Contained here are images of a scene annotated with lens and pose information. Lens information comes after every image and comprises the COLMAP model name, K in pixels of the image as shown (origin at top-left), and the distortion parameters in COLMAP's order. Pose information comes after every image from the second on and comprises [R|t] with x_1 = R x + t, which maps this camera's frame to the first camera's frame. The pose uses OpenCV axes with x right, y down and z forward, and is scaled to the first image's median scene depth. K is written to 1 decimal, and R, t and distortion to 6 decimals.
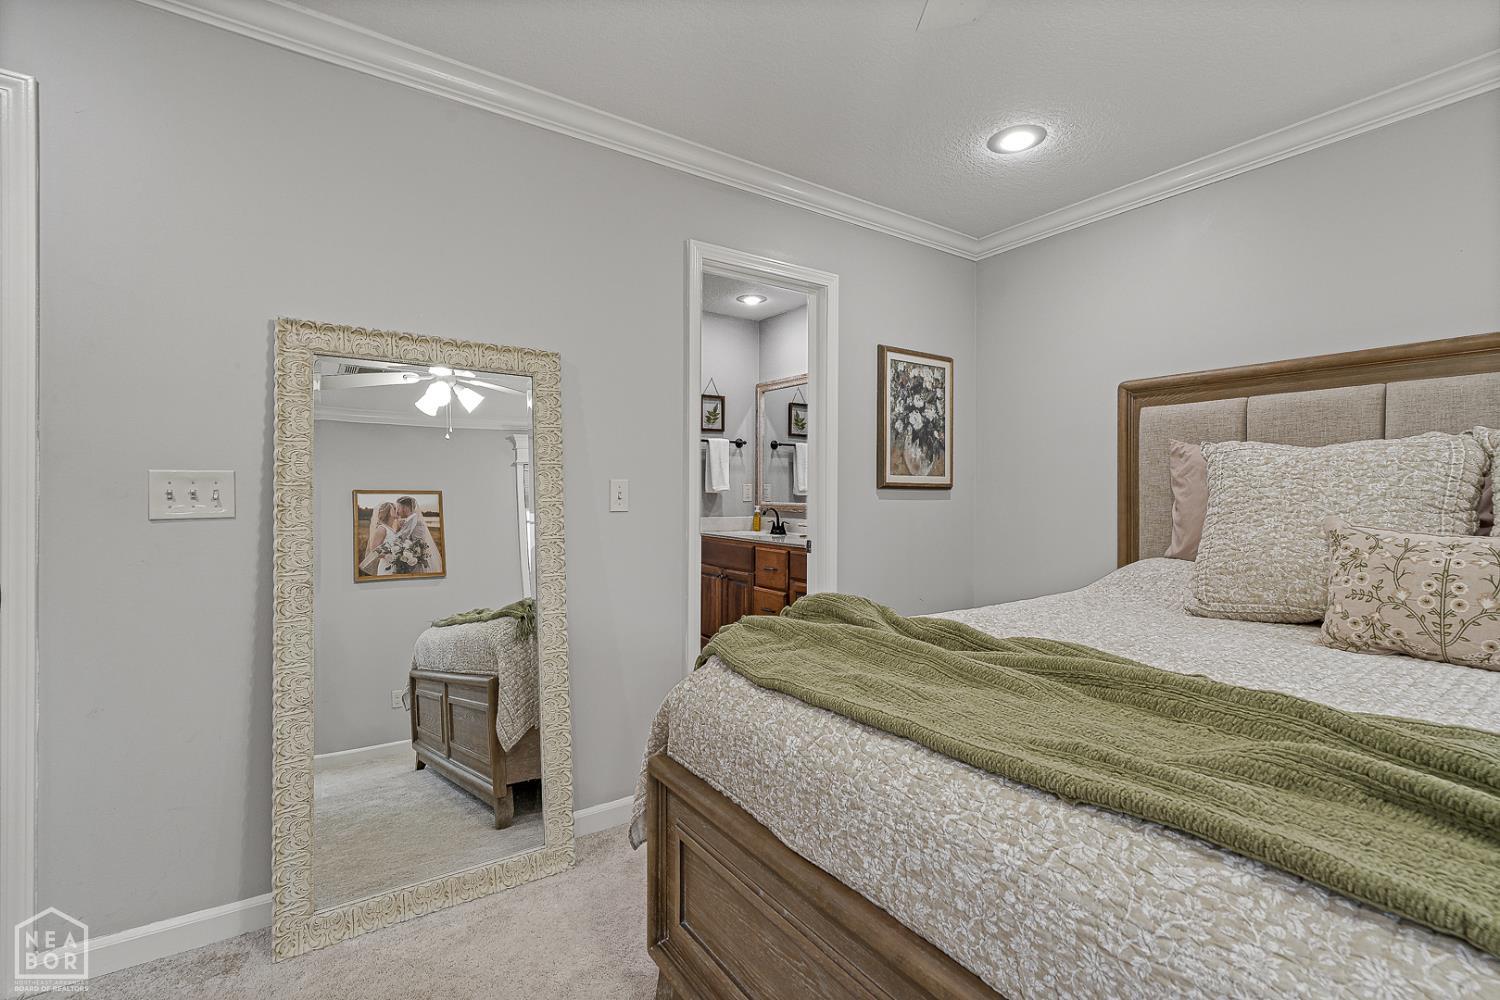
lens RADIAL K [[685.0, 0, 757.0], [0, 685.0, 500.7], [0, 0, 1]] dist [0.001296, 0.000883]
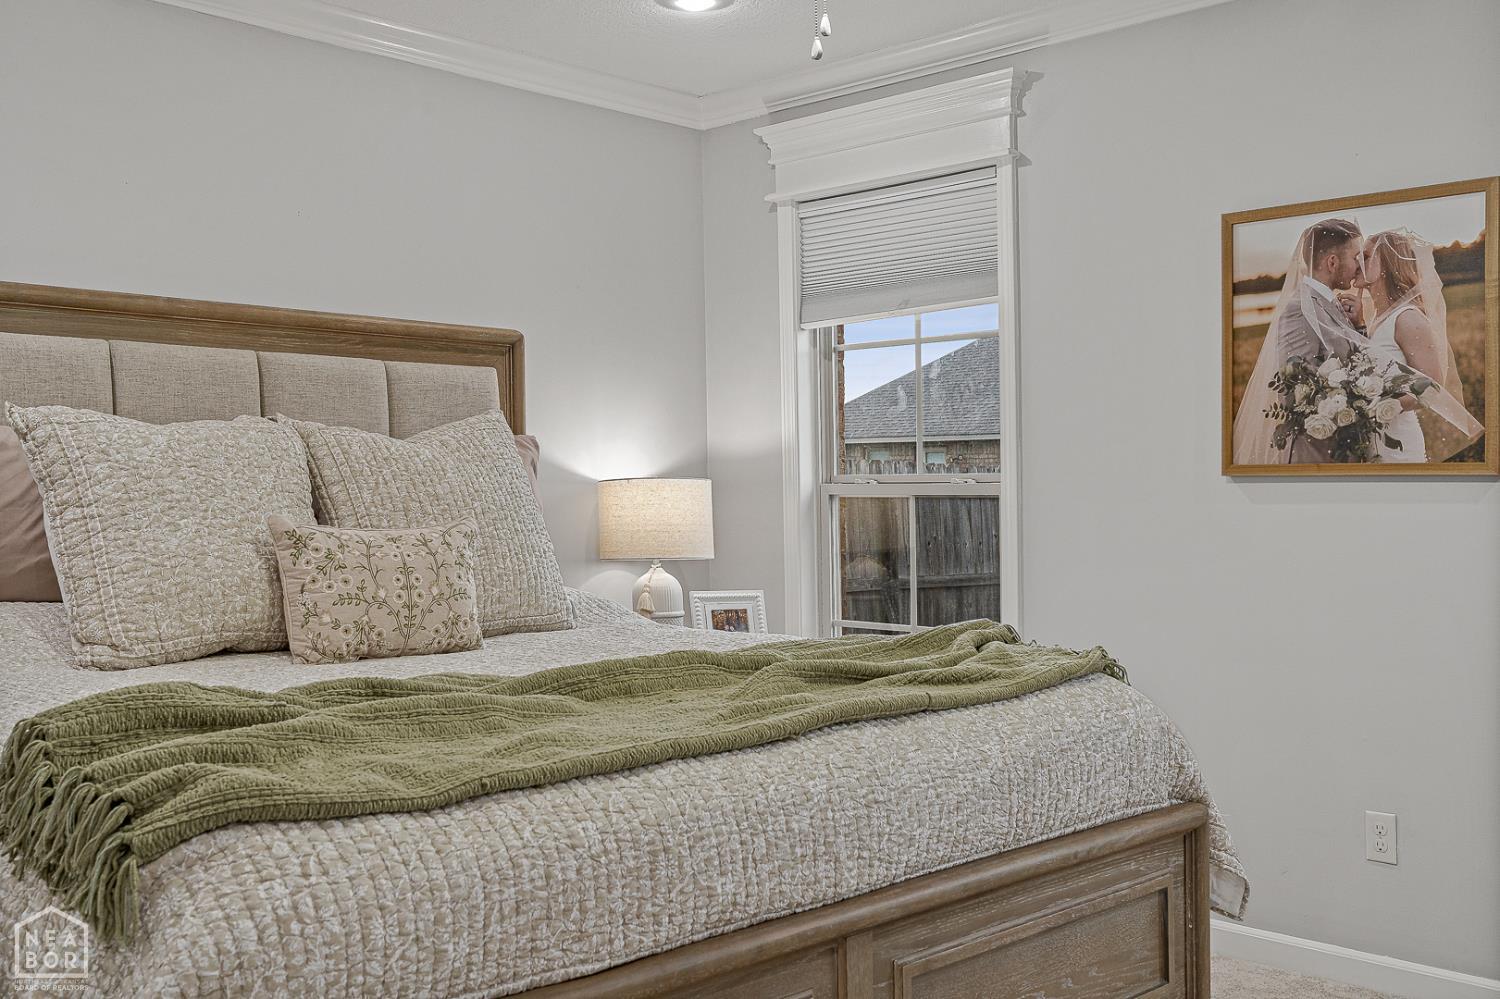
lens RADIAL K [[1520.6, 0, 754.8], [0, 1520.6, 499.0], [0, 0, 1]] dist [0.025029, 0.000000]
pose [[-0.193812, -0.008913, 0.980998, -1.222547], [0.008577, 0.999905, 0.010780, -0.012067], [-0.981001, 0.010503, -0.193717, 0.882062]]
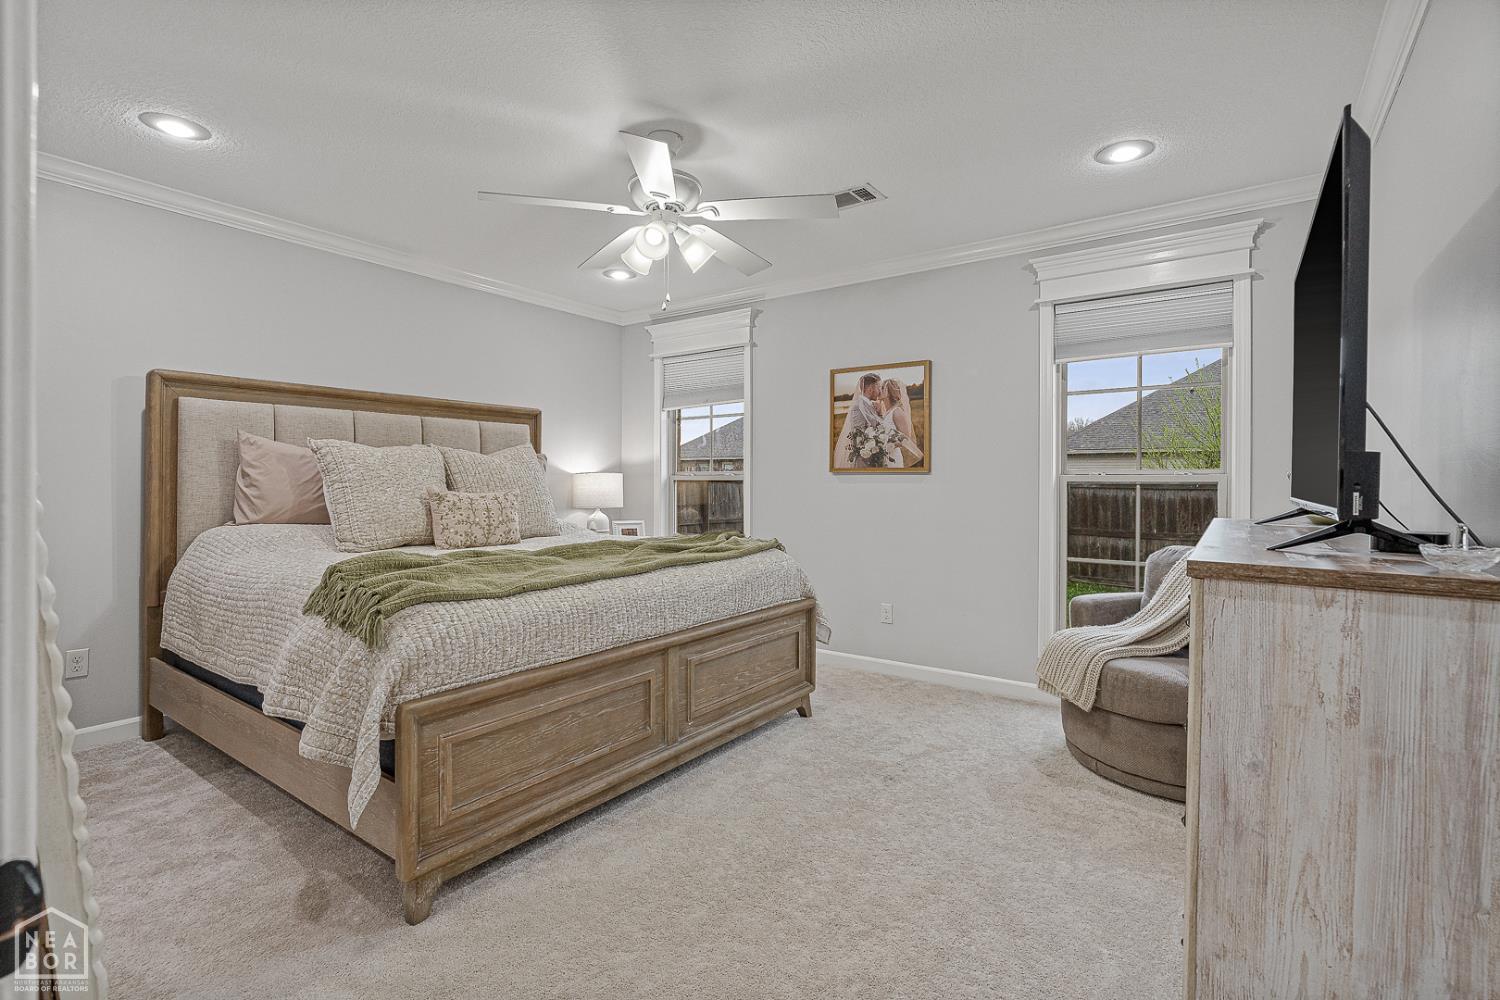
lens RADIAL K [[685.0, 0, 778.3], [0, 685.0, 430.6], [0, 0, 1]] dist [0.001296, 0.000883]
pose [[-0.373140, 0.064518, 0.925529, -1.521449], [0.005694, 0.997720, -0.067254, 0.001963], [-0.927757, -0.019825, -0.372657, 0.908190]]
